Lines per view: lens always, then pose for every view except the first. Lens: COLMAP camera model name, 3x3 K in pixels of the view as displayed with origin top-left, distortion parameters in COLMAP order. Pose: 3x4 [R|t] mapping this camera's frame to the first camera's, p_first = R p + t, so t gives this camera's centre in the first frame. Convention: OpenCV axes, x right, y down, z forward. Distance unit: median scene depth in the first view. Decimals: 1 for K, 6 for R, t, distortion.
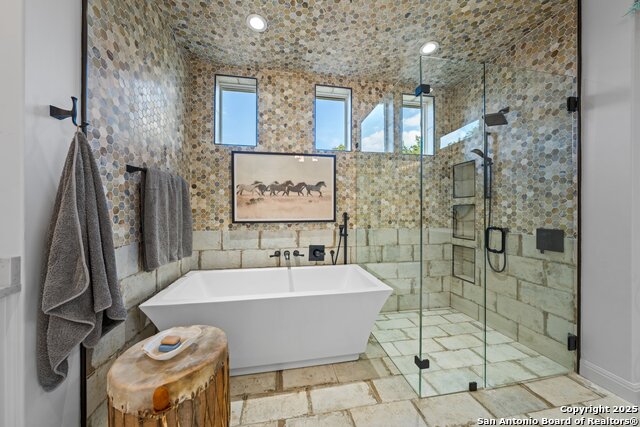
lens RADIAL K [[218.5, 0, 320.3], [0, 218.5, 213.6], [0, 0, 1]] dist [0.001751, -0.000022]
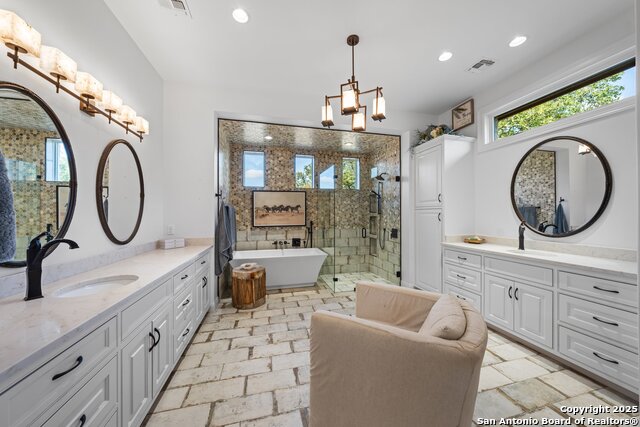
lens RADIAL K [[218.5, 0, 320.0], [0, 218.5, 213.9], [0, 0, 1]] dist [0.001751, -0.000022]
pose [[0.997006, -0.003047, 0.077261, 0.046420], [0.003631, 0.999966, -0.007421, -0.056613], [-0.077236, 0.007679, 0.996983, -0.973165]]
